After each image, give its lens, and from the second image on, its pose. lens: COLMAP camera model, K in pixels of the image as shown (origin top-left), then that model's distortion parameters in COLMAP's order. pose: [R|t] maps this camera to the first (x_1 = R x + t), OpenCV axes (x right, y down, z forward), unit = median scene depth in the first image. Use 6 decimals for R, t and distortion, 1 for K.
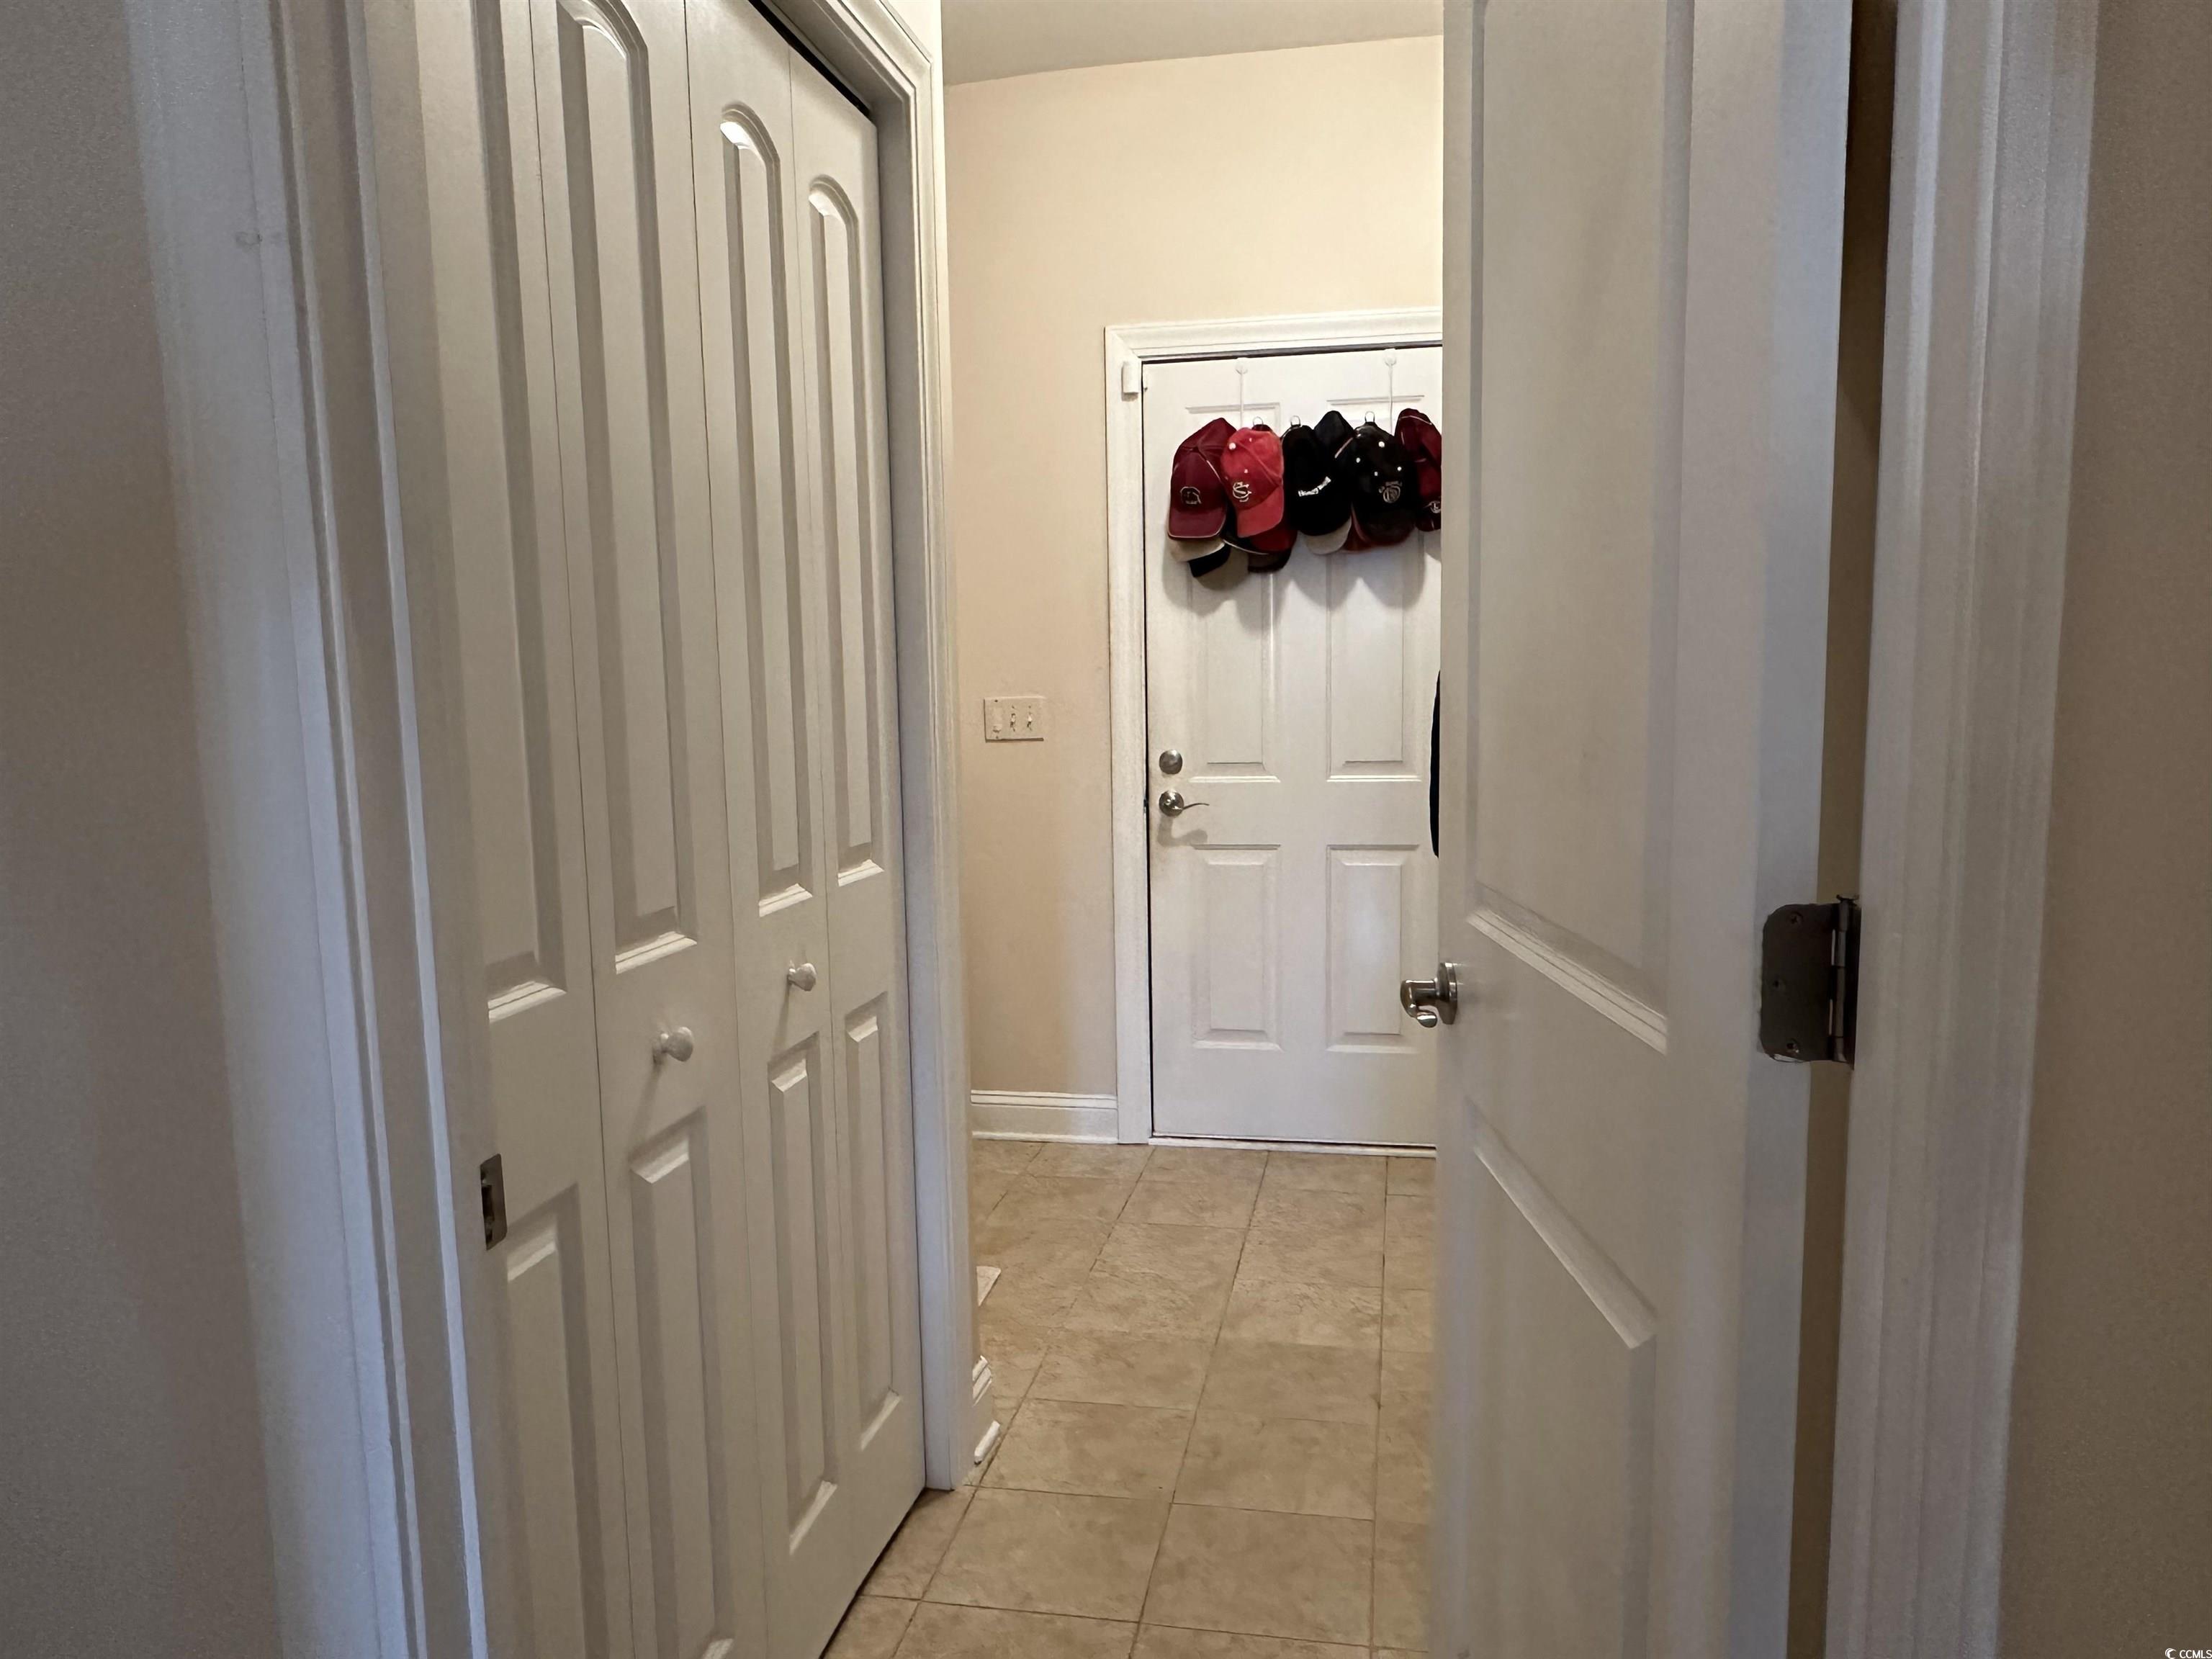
lens RADIAL K [[1545.5, 0, 1109.5], [0, 1545.5, 834.6], [0, 0, 1]] dist [0.074974, -0.093119]
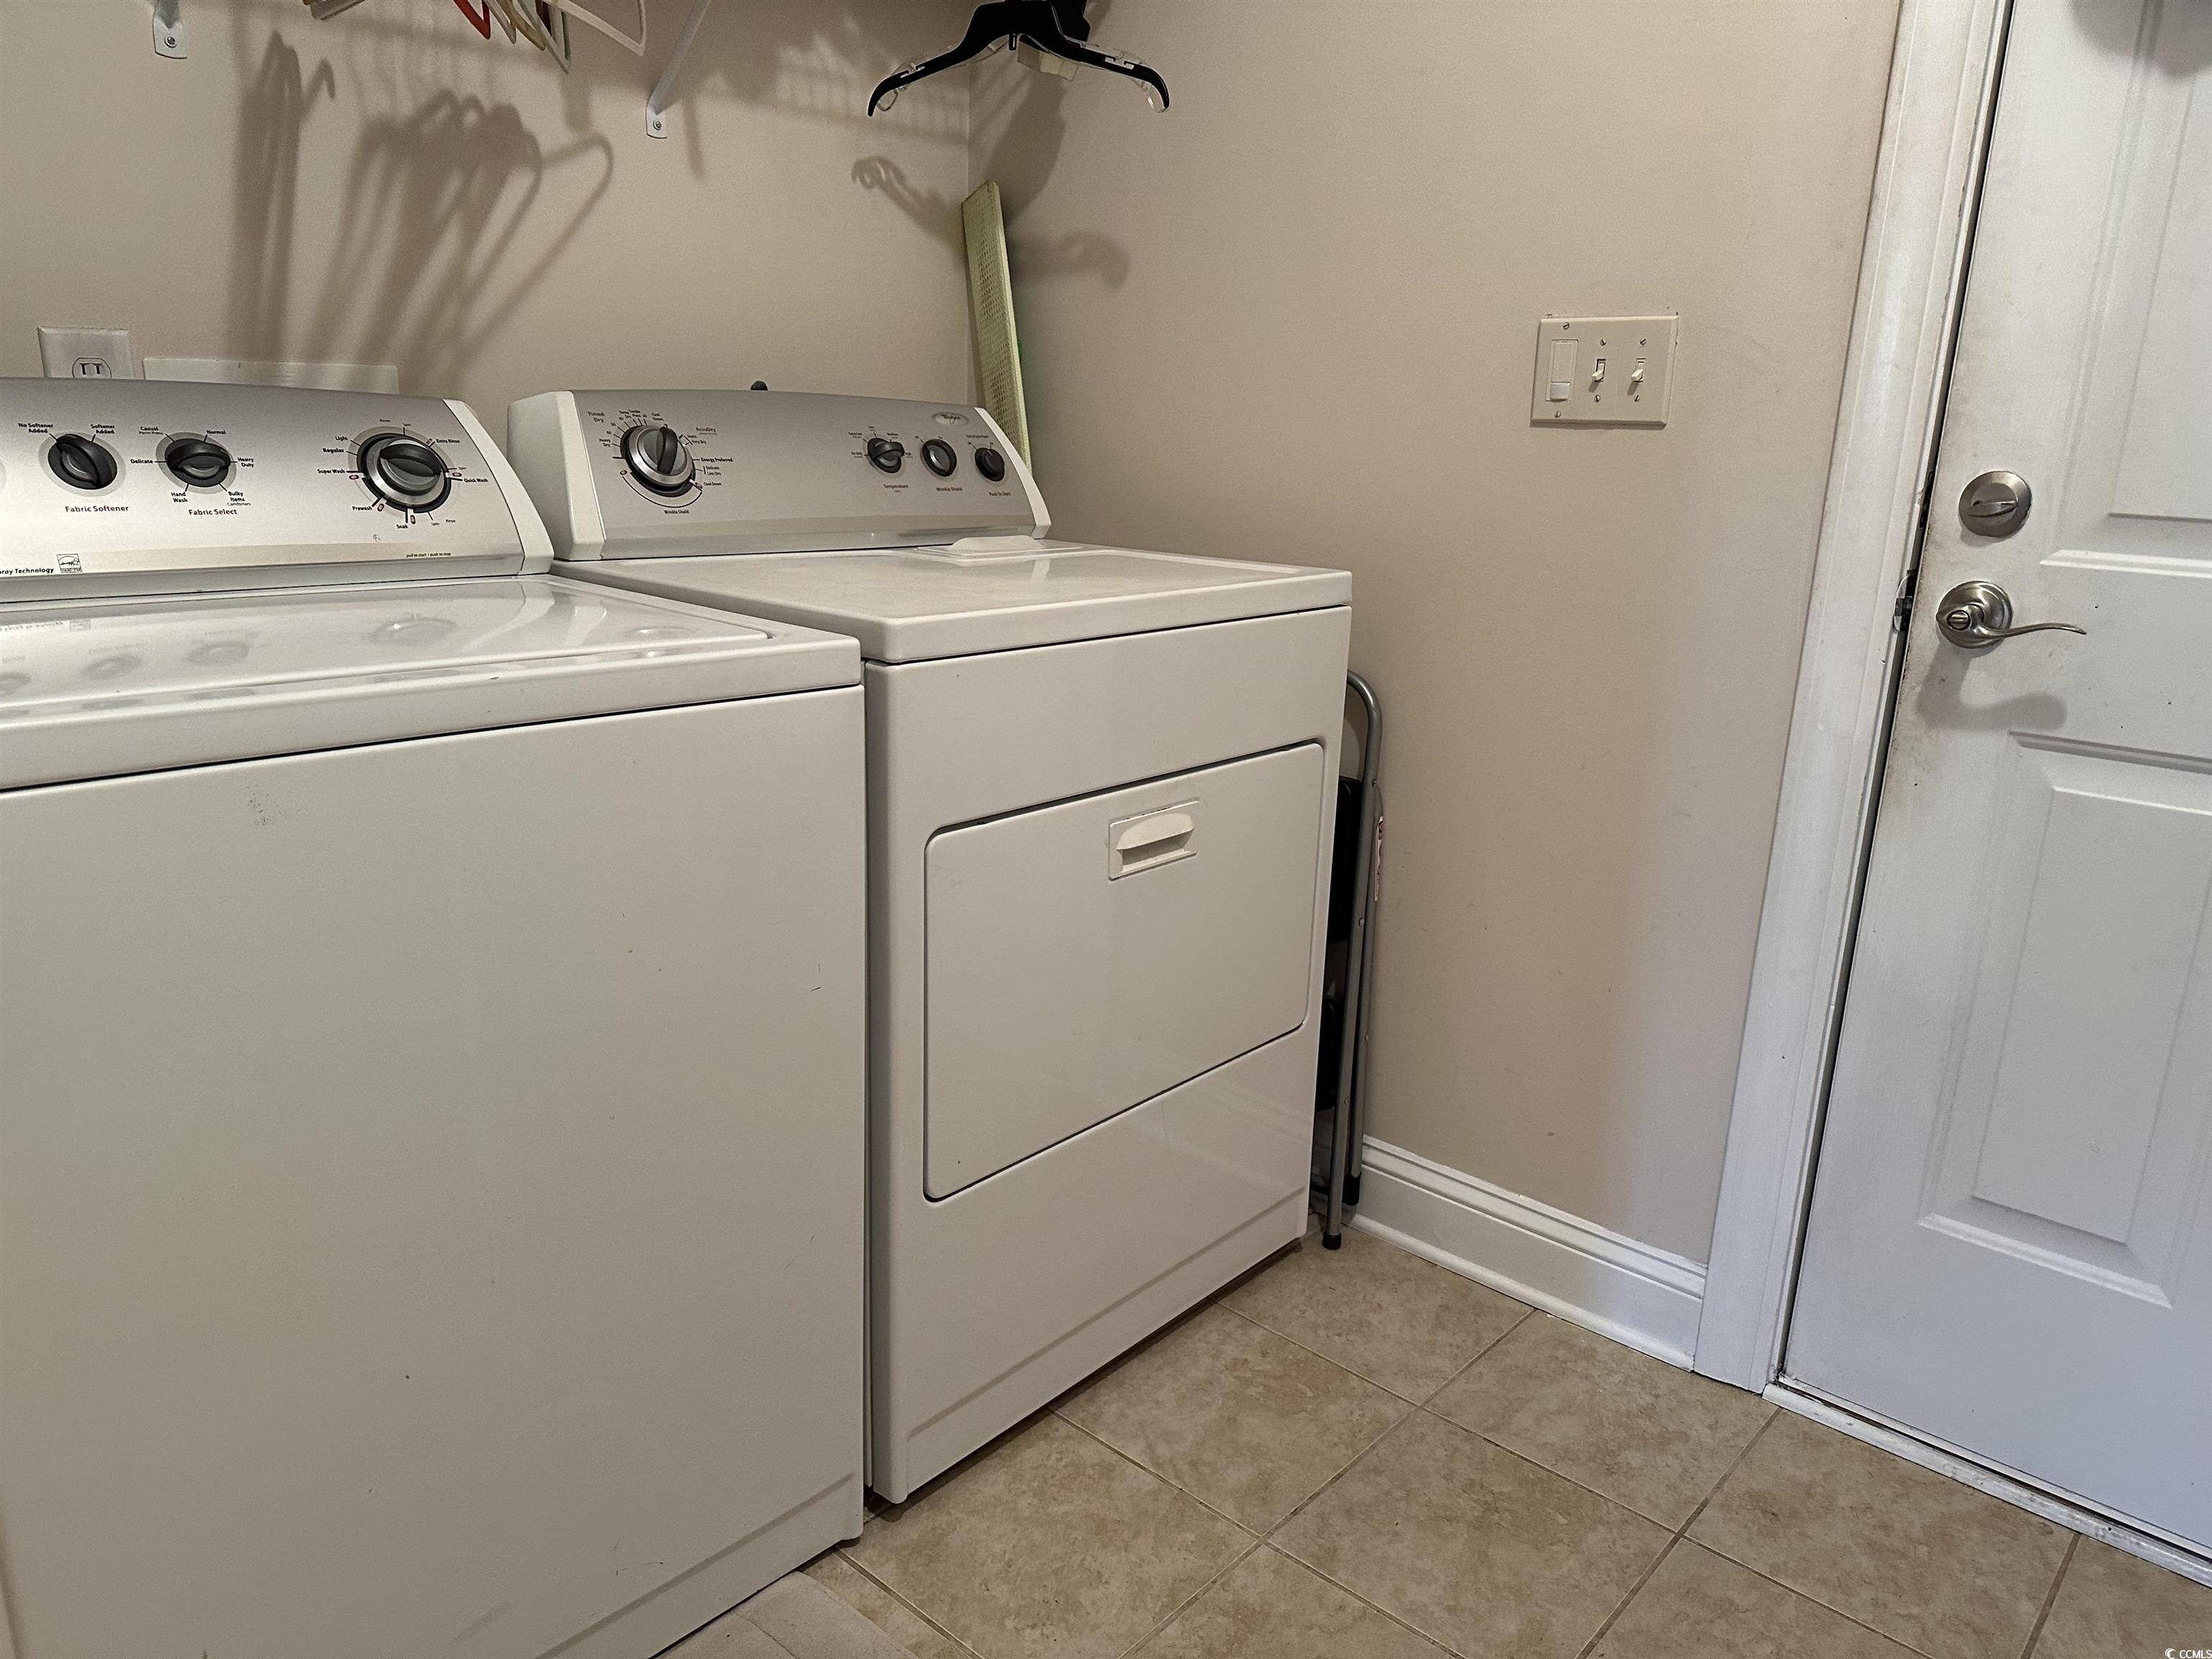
lens RADIAL K [[1545.5, 0, 1150.5], [0, 1545.5, 830.6], [0, 0, 1]] dist [0.074974, -0.093119]
pose [[0.864689, 0.180937, -0.468589, 0.054484], [-0.105045, 0.977380, 0.183557, -0.017995], [0.491202, -0.109496, 0.864136, 0.563881]]
